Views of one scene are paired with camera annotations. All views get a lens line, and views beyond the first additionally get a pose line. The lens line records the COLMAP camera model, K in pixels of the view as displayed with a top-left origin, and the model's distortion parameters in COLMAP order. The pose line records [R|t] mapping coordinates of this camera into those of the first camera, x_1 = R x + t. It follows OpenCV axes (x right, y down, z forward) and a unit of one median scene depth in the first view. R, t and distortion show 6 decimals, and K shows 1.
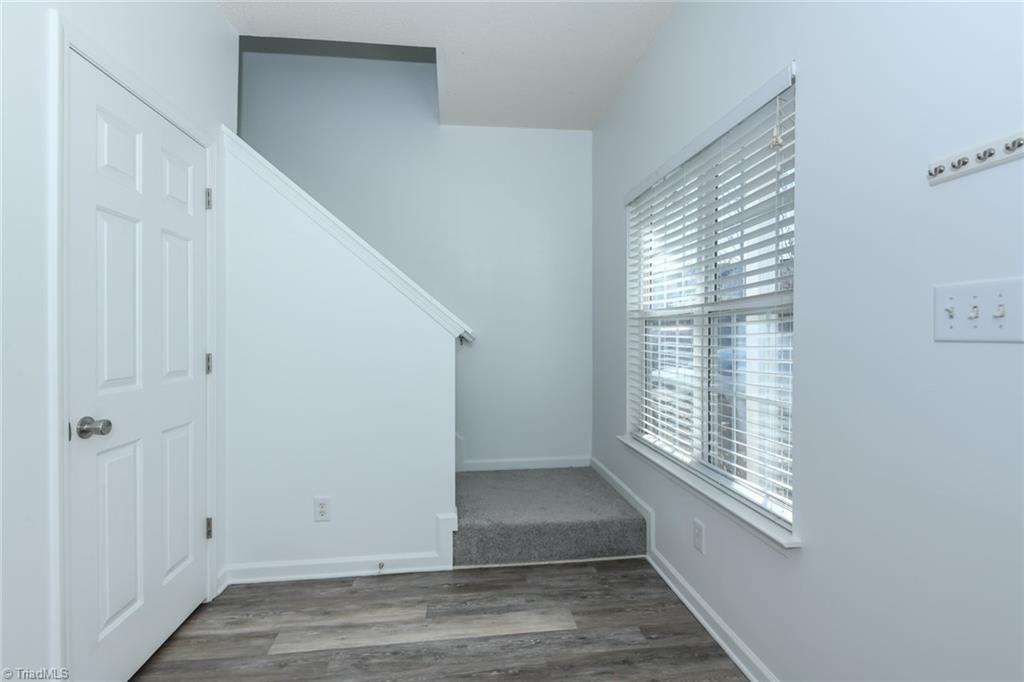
lens RADIAL K [[469.4, 0, 507.4], [0, 469.4, 332.6], [0, 0, 1]] dist [-0.001172, -0.001141]
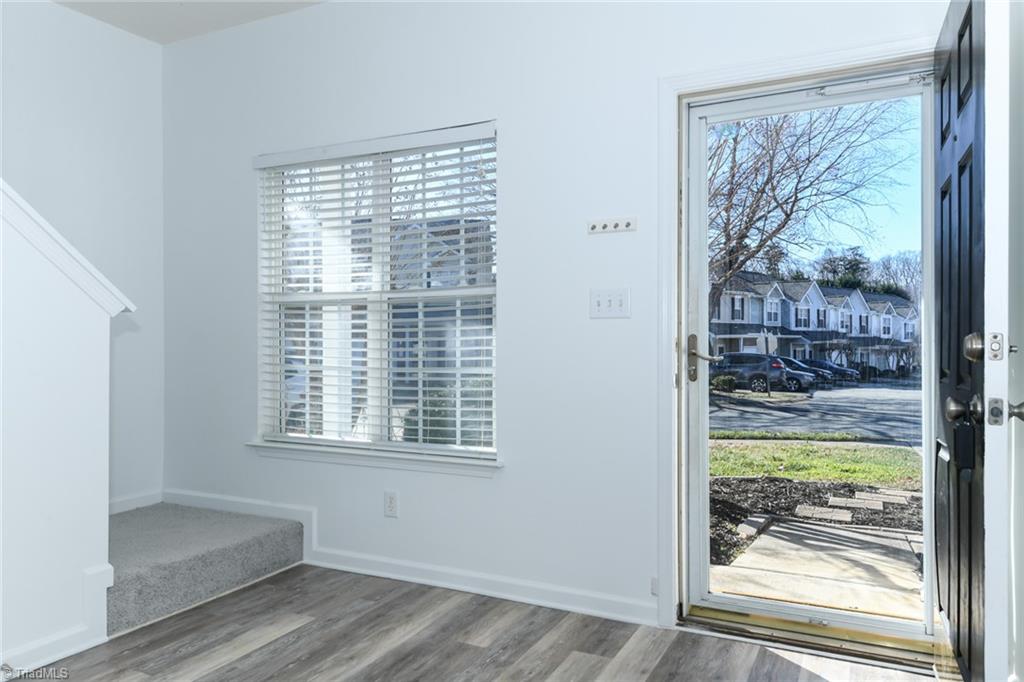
lens RADIAL K [[756.9, 0, 510.1], [0, 756.9, 343.2], [0, 0, 1]] dist [0.015843, 0.000091]
pose [[0.540603, -0.004655, 0.841265, -0.831753], [0.001290, 0.999988, 0.004704, 0.047645], [-0.841277, -0.001458, 0.540603, -0.162896]]
